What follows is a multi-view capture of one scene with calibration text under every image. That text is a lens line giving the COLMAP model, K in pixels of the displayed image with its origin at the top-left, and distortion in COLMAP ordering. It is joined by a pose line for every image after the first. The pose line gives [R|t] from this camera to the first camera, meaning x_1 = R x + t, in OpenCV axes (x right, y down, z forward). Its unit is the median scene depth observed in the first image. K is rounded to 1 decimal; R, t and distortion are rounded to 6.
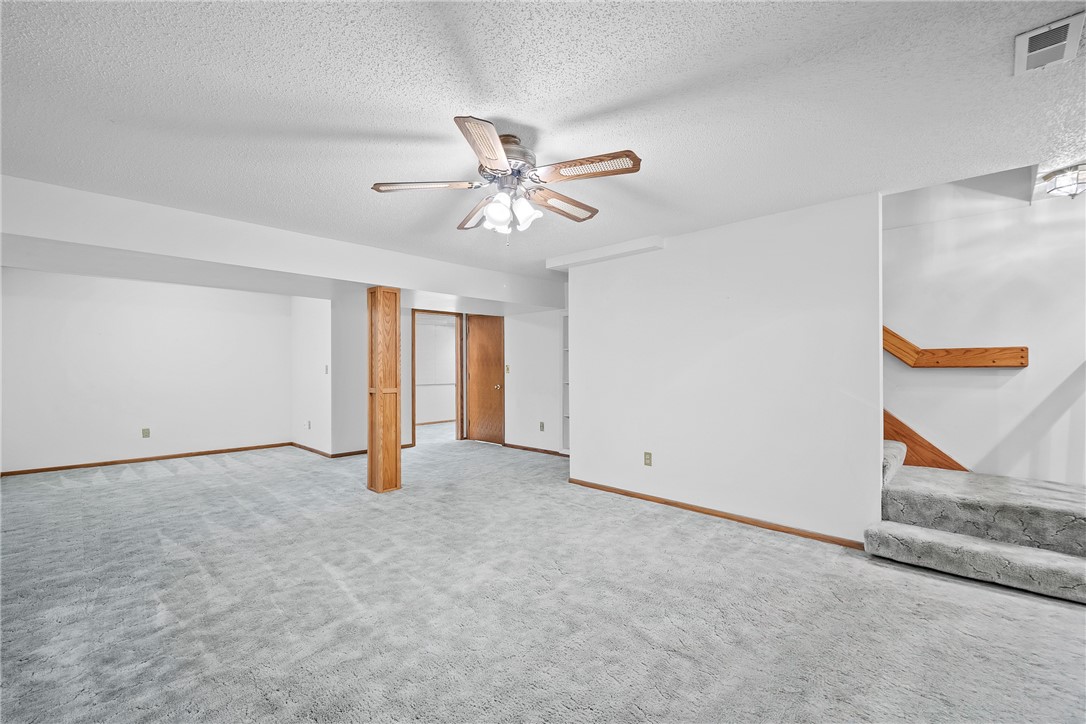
lens RADIAL K [[471.7, 0, 543.0], [0, 471.7, 362.0], [0, 0, 1]] dist [-0.003338, -0.000188]
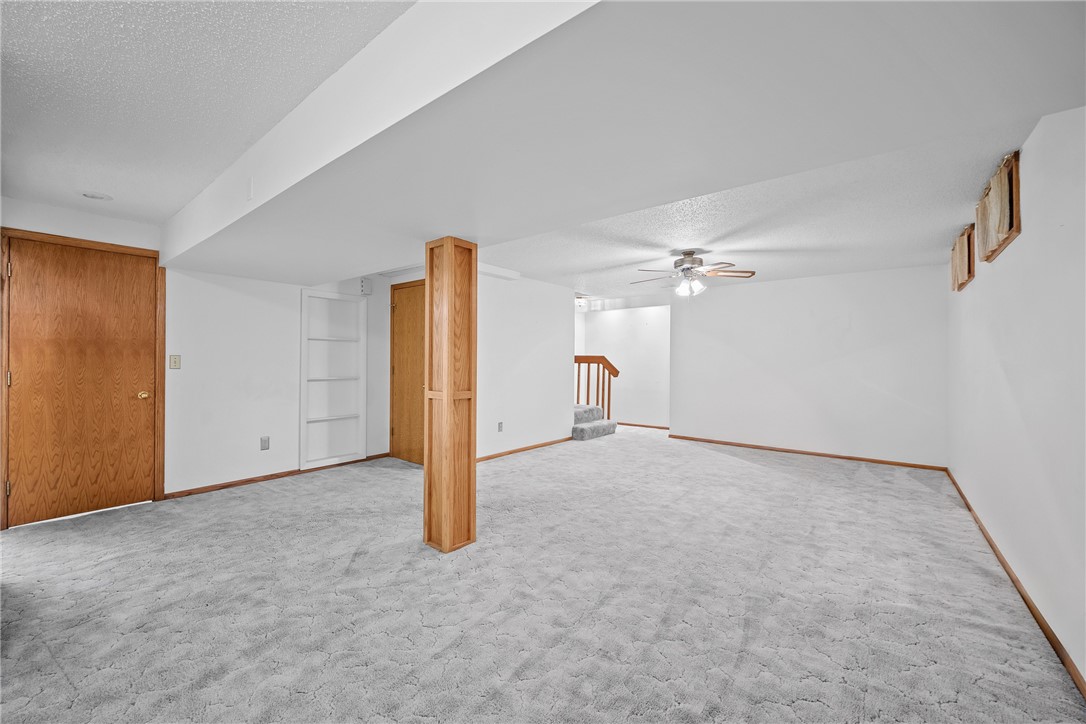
lens RADIAL K [[436.9, 0, 540.7], [0, 436.9, 357.5], [0, 0, 1]] dist [-0.002961, -0.000268]
pose [[-0.084425, 0.003302, 0.996424, -1.051856], [-0.014230, 0.999889, -0.004519, 0.008667], [-0.996328, -0.014561, -0.084368, 0.992612]]
